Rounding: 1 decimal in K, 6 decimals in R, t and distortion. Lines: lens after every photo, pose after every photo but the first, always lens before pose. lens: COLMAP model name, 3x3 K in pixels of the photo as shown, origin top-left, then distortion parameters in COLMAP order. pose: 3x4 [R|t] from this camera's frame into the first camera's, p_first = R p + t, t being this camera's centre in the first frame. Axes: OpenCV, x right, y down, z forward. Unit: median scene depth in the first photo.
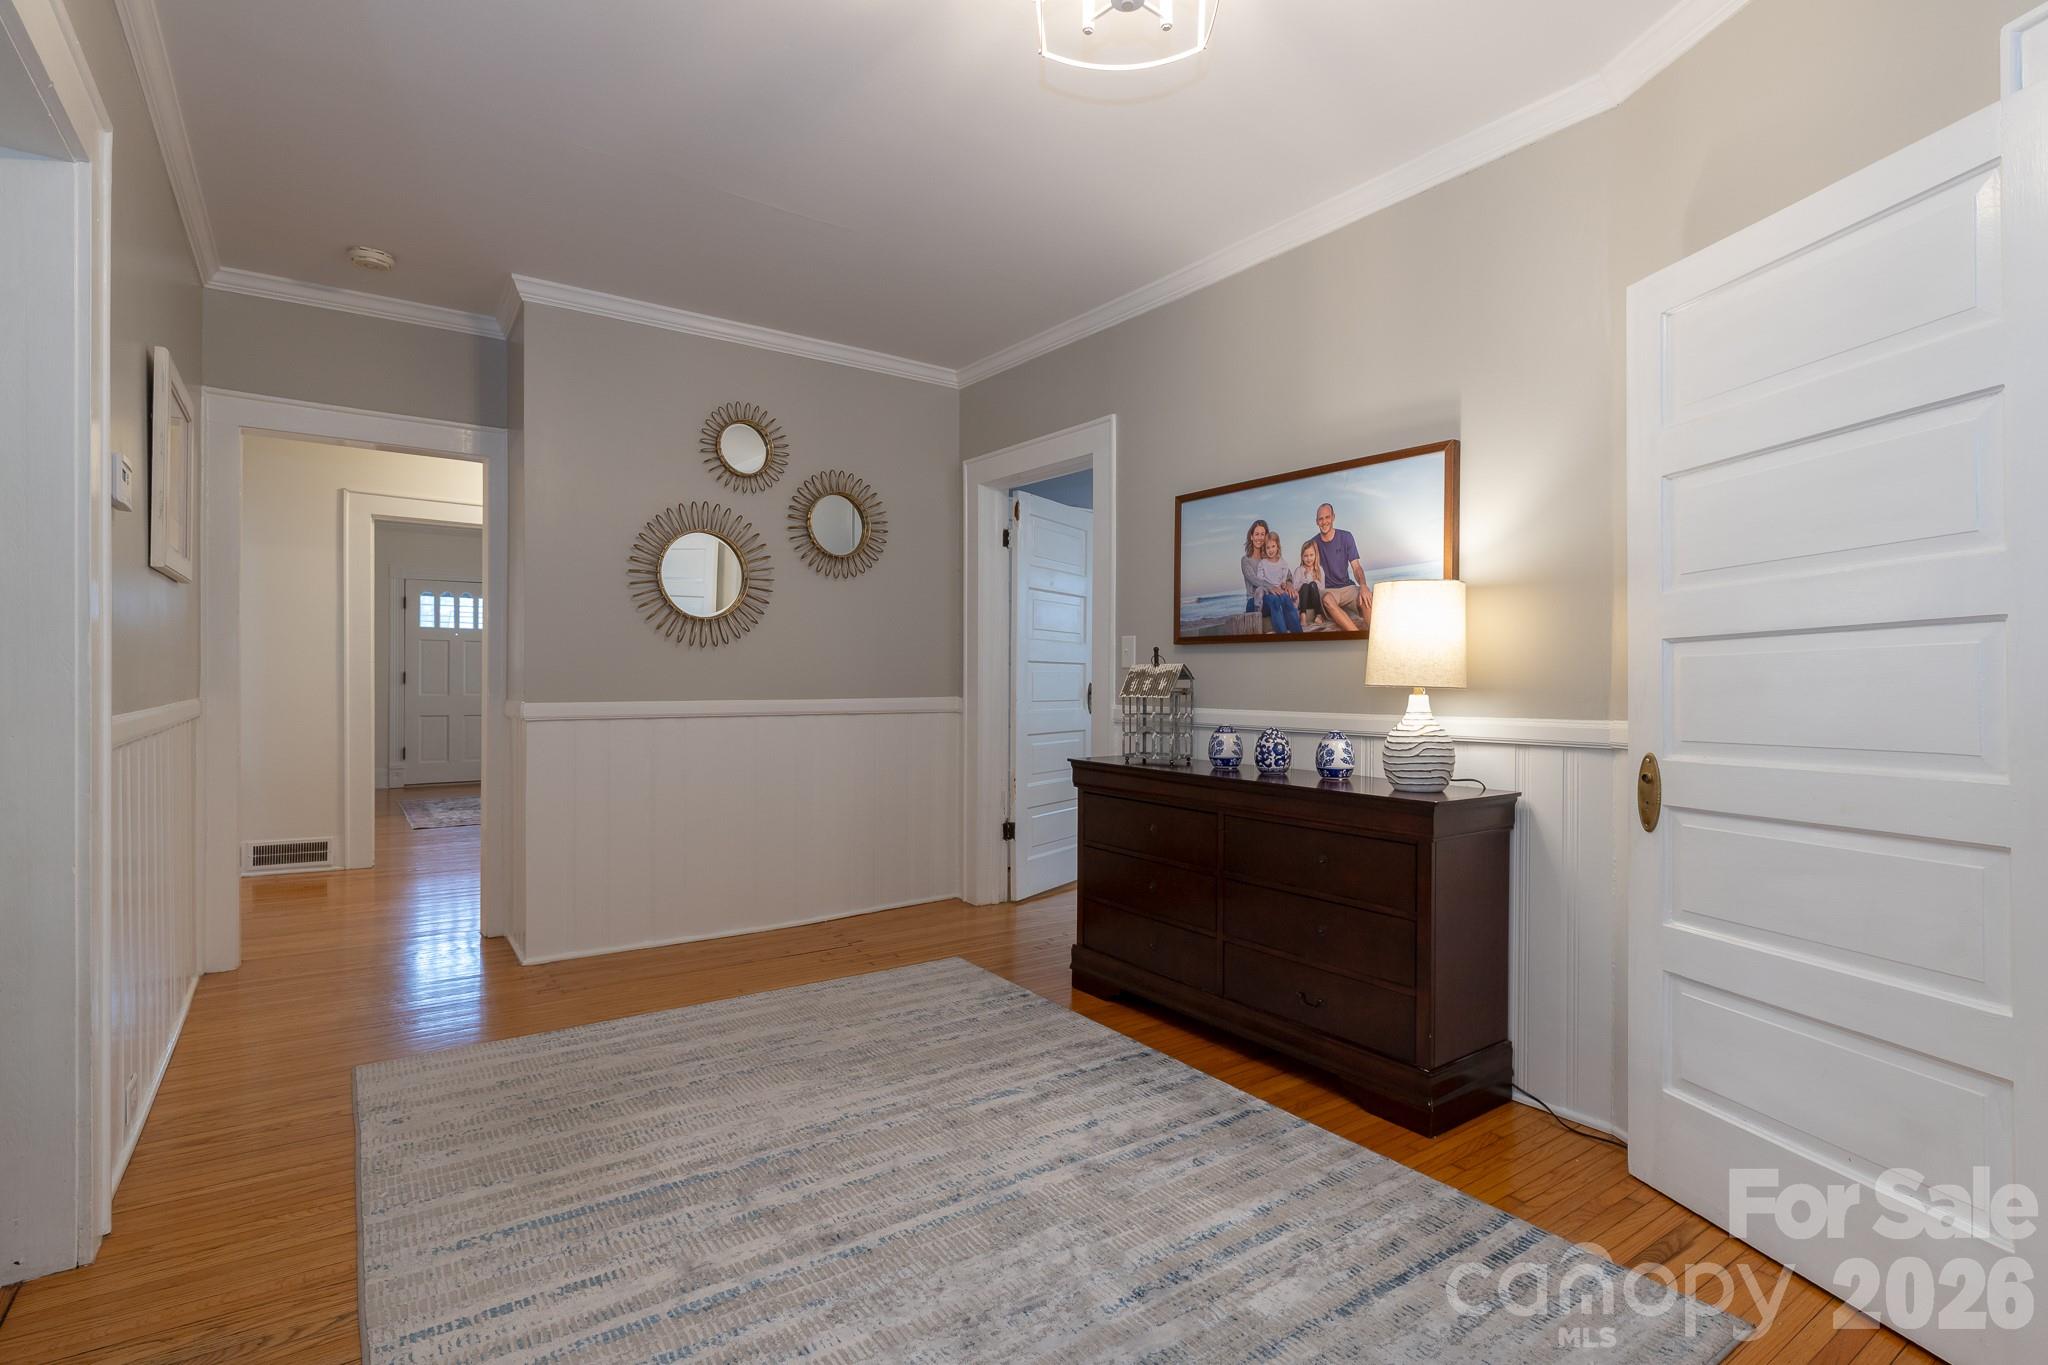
lens RADIAL K [[997.5, 0, 1028.4], [0, 997.5, 681.5], [0, 0, 1]] dist [-0.002873, -0.000277]
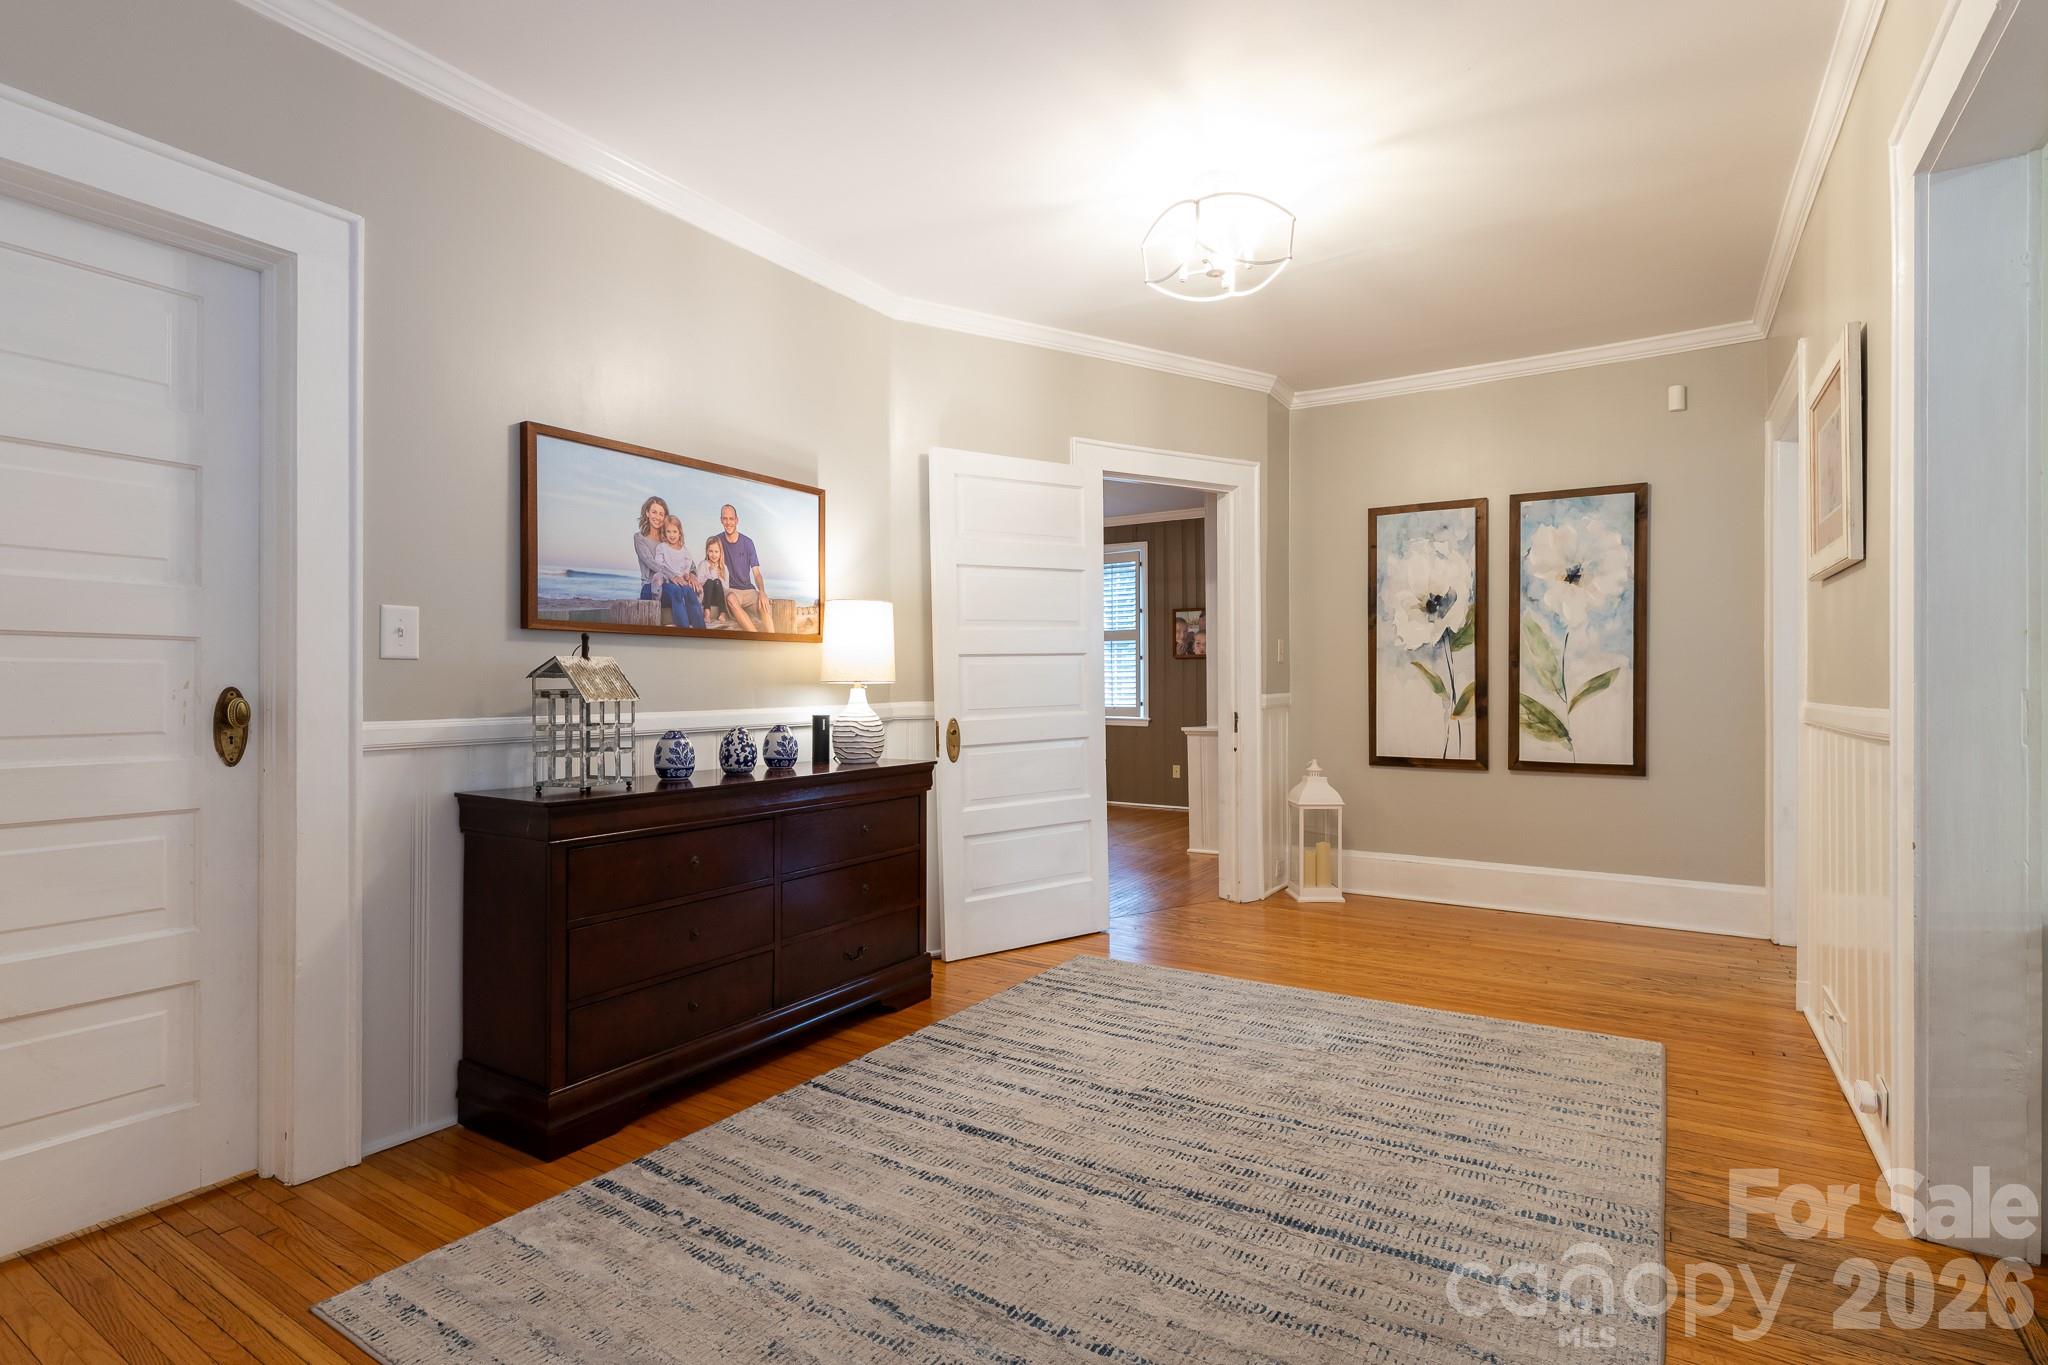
lens RADIAL K [[997.5, 0, 1028.4], [0, 997.5, 681.5], [0, 0, 1]] dist [-0.002873, -0.000277]
pose [[-0.385514, -0.000321, 0.922702, -0.740667], [0.007150, 0.999969, 0.003335, 0.001095], [-0.922674, 0.007883, -0.385500, 1.082984]]
